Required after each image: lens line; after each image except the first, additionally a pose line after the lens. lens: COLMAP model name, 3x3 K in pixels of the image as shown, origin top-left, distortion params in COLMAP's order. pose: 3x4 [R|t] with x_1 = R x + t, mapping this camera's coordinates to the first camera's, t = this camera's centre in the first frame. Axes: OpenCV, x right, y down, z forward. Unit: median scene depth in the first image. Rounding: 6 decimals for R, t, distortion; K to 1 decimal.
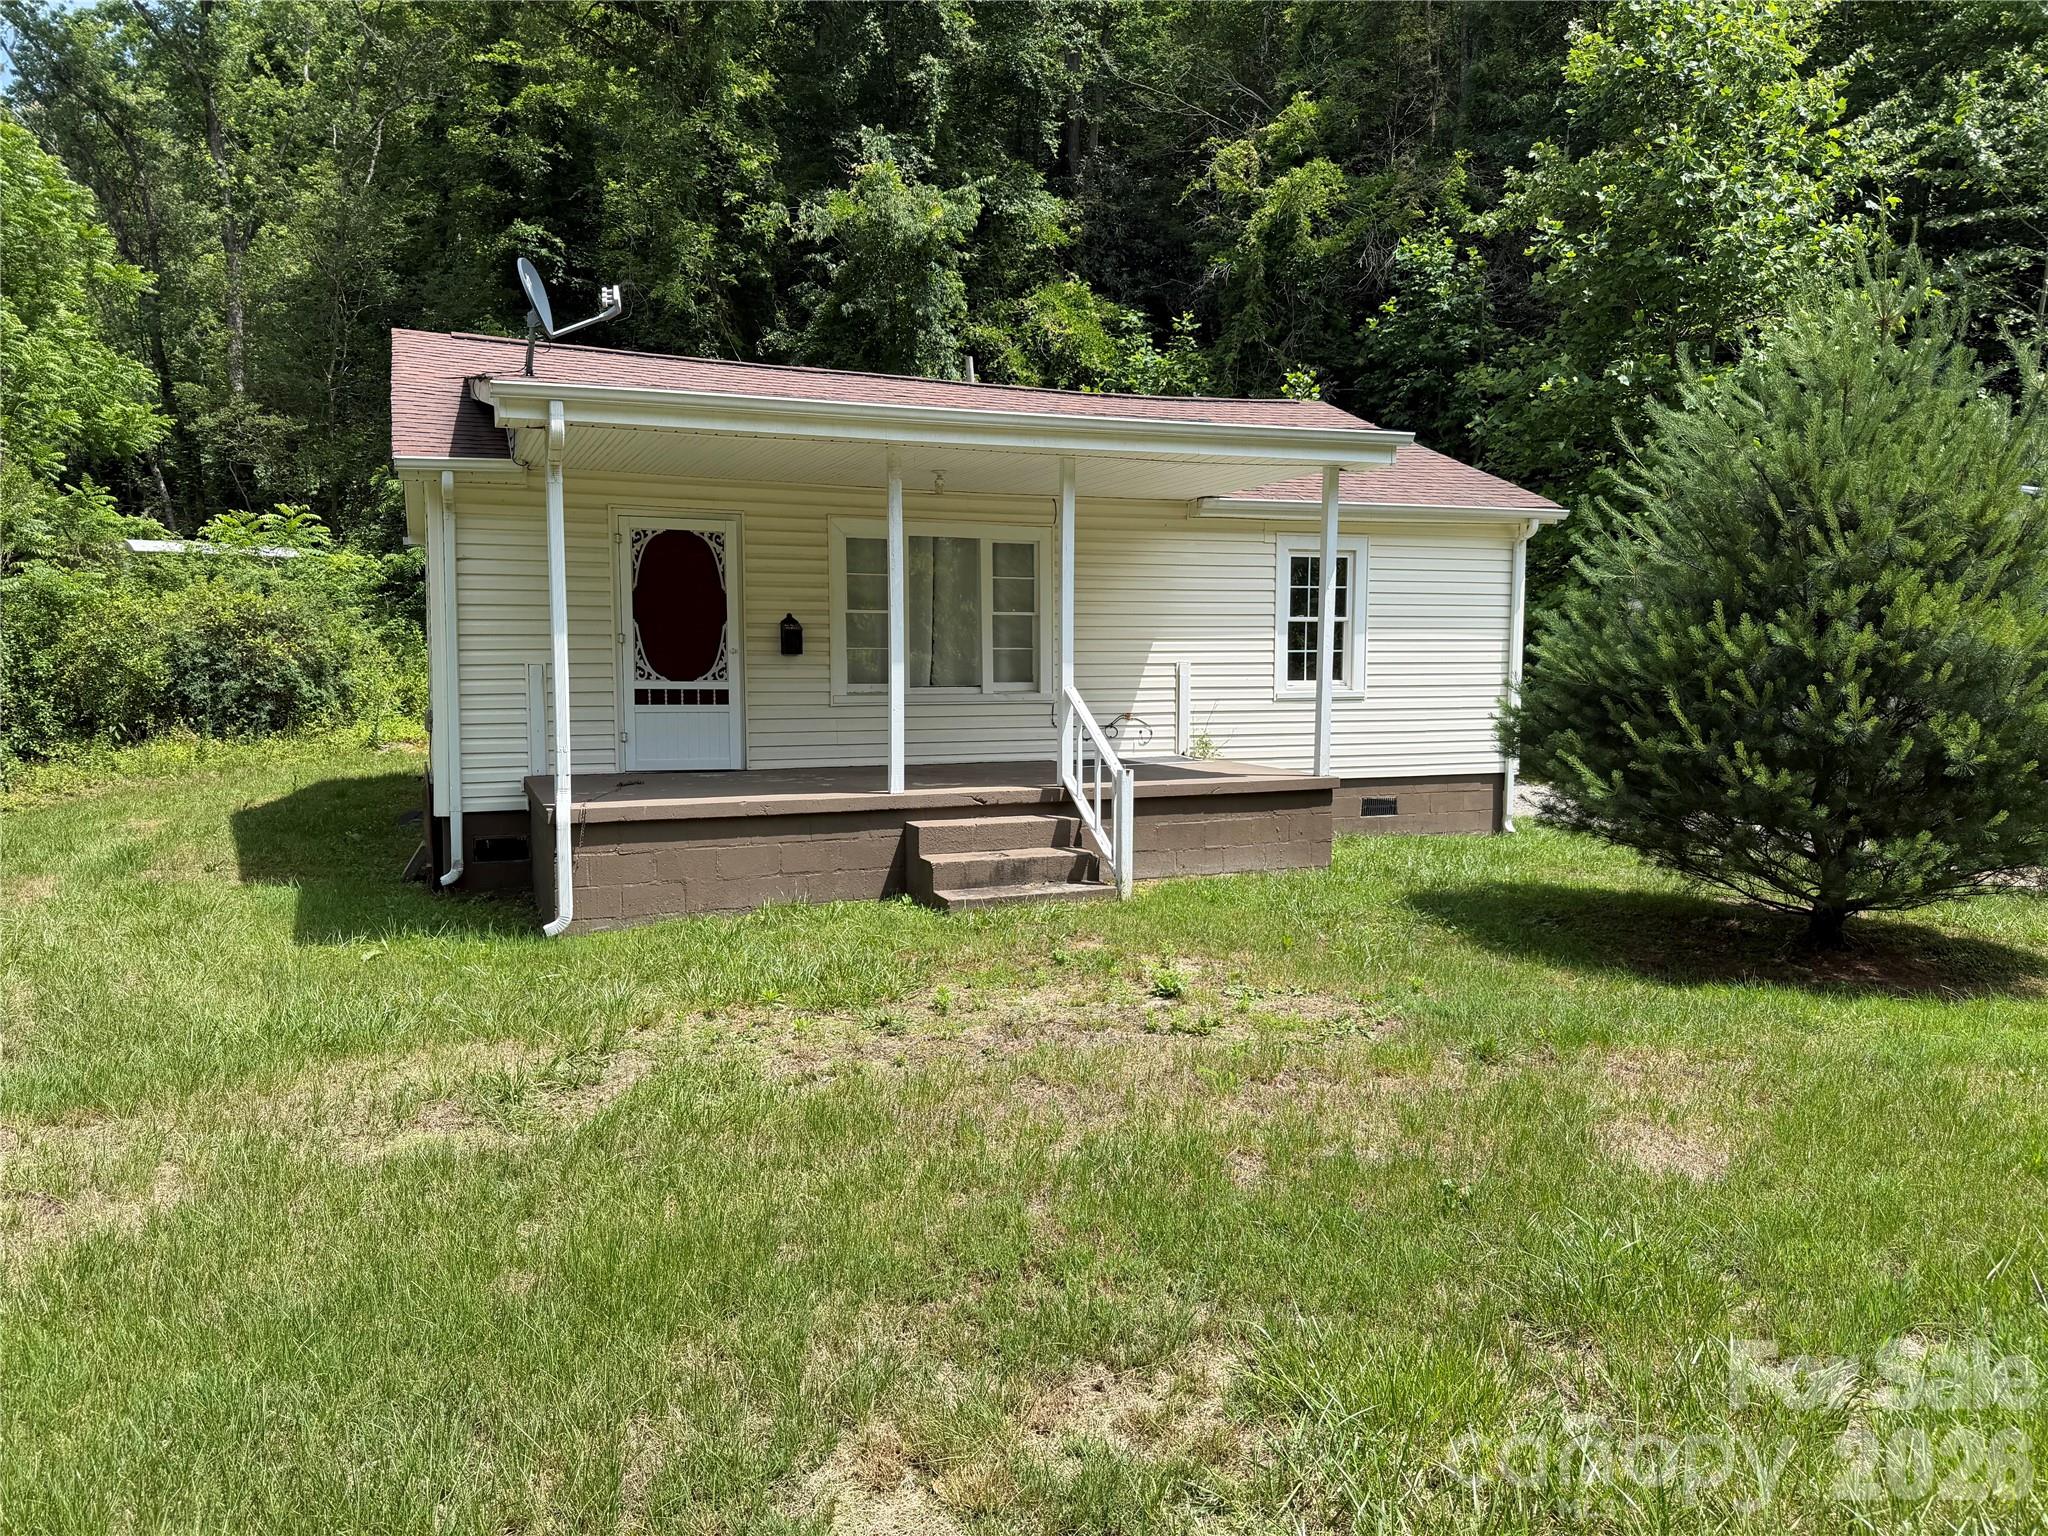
lens RADIAL K [[1441.5, 0, 1024.0], [0, 1441.5, 821.3], [0, 0, 1]] dist [0.052750, -0.053508]
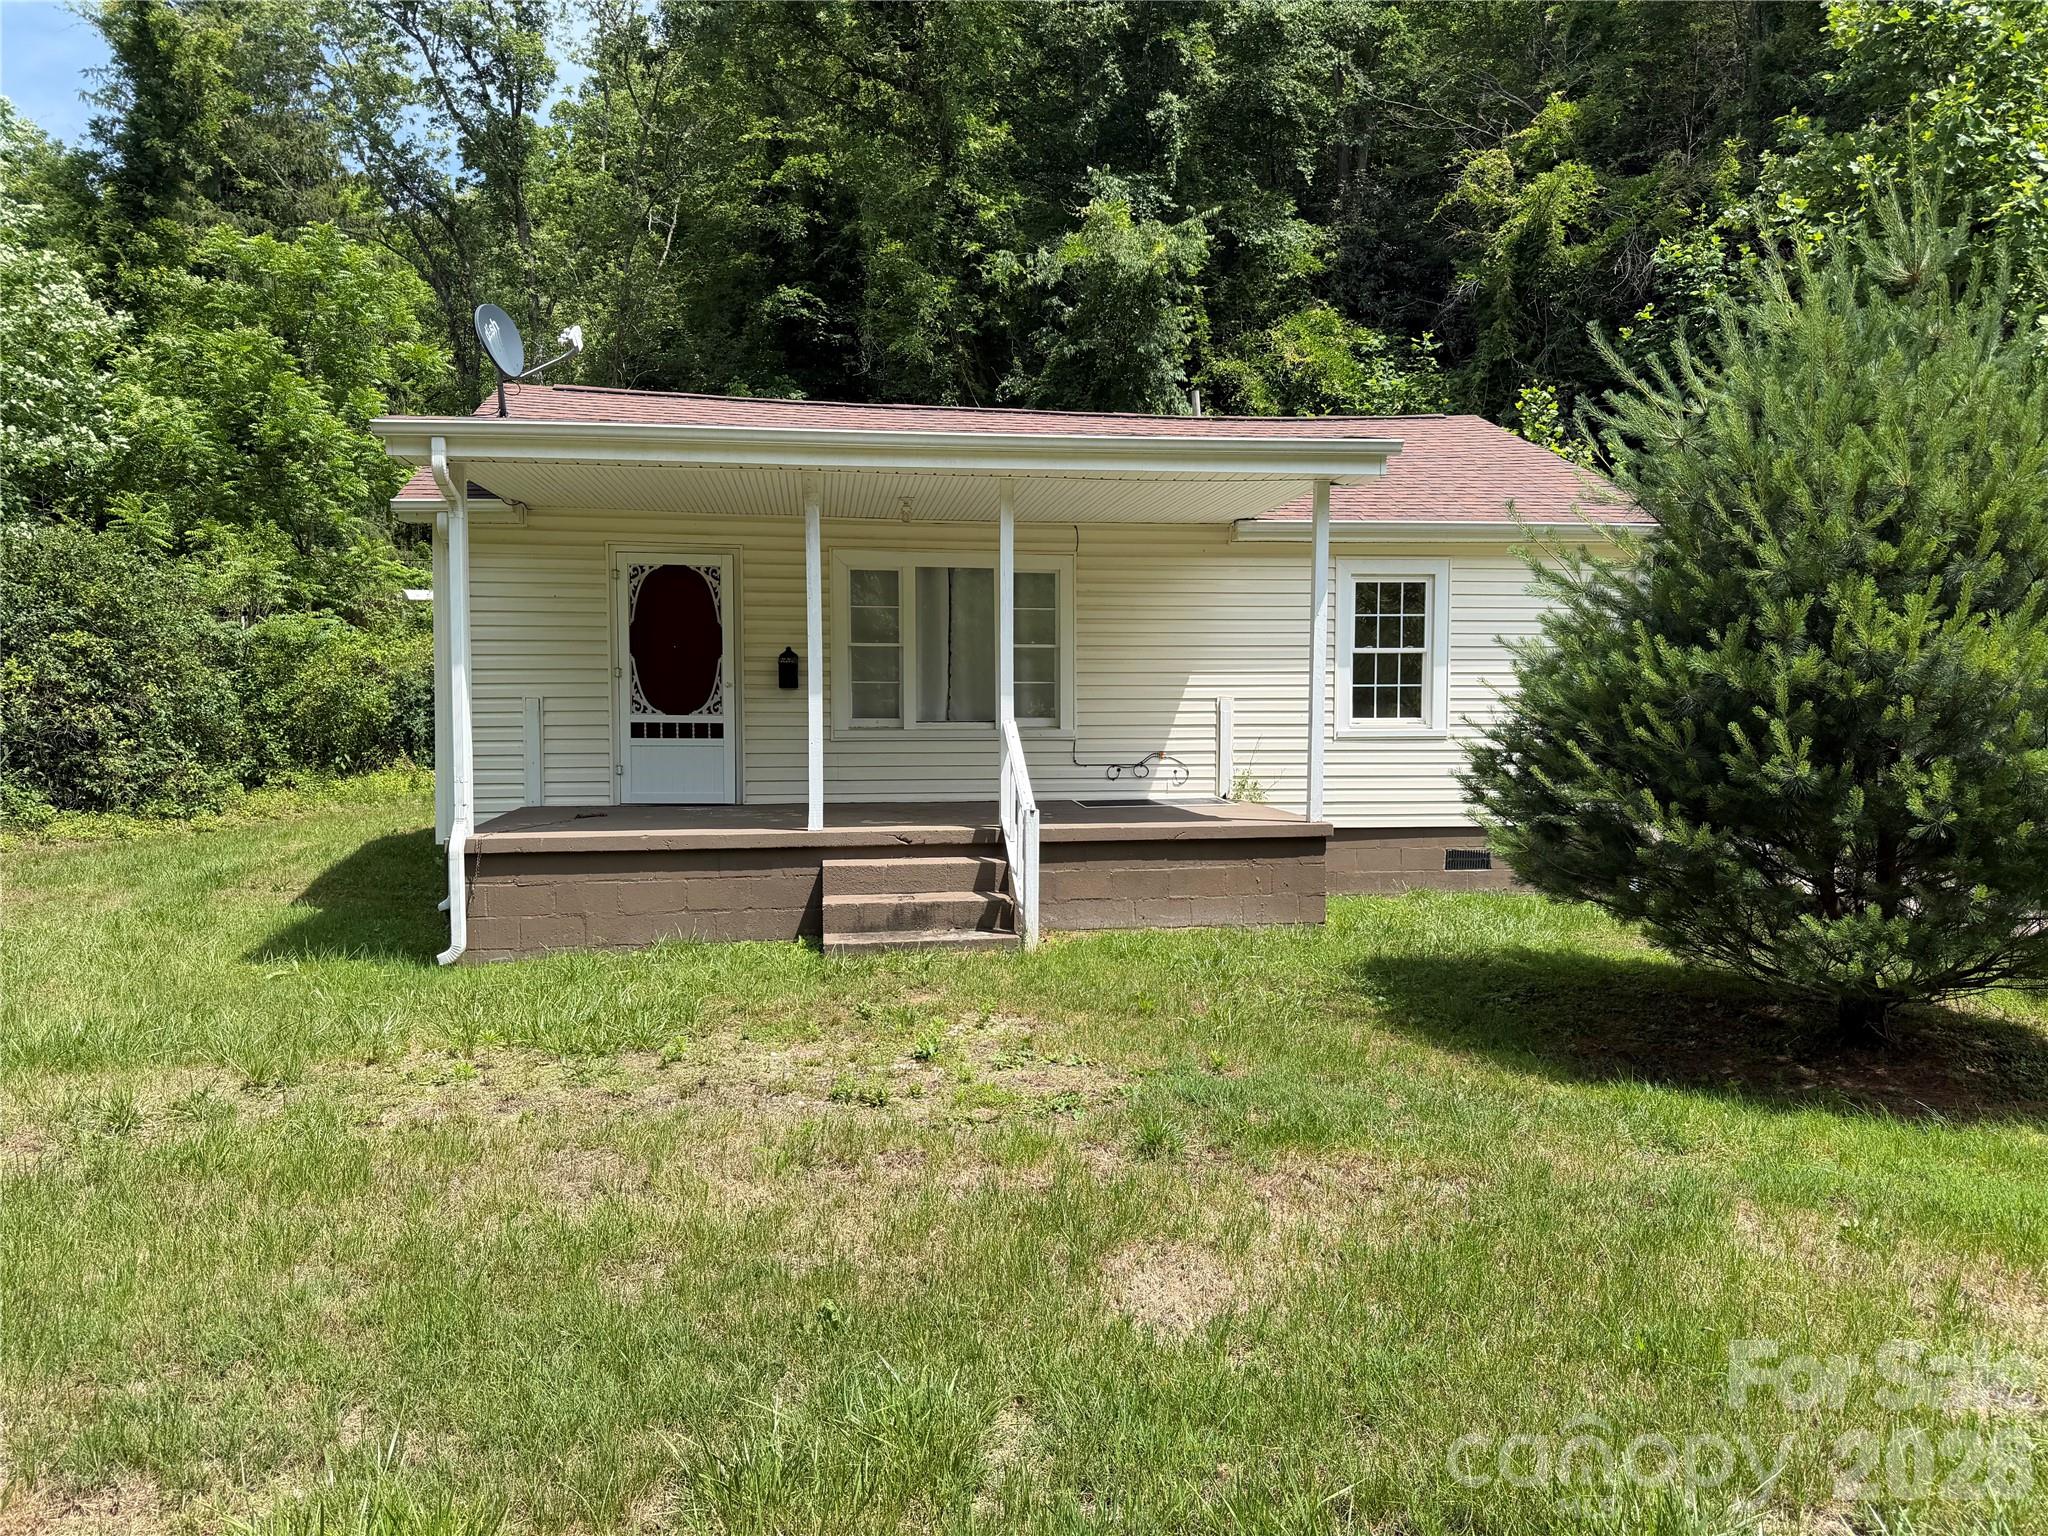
lens RADIAL K [[1445.8, 0, 1023.4], [0, 1445.8, 827.5], [0, 0, 1]] dist [0.020741, -0.008026]
pose [[0.974390, 0.021014, -0.223881, 0.183164], [-0.026305, 0.999440, -0.020677, -0.003679], [0.223322, 0.026037, 0.974397, 0.064487]]
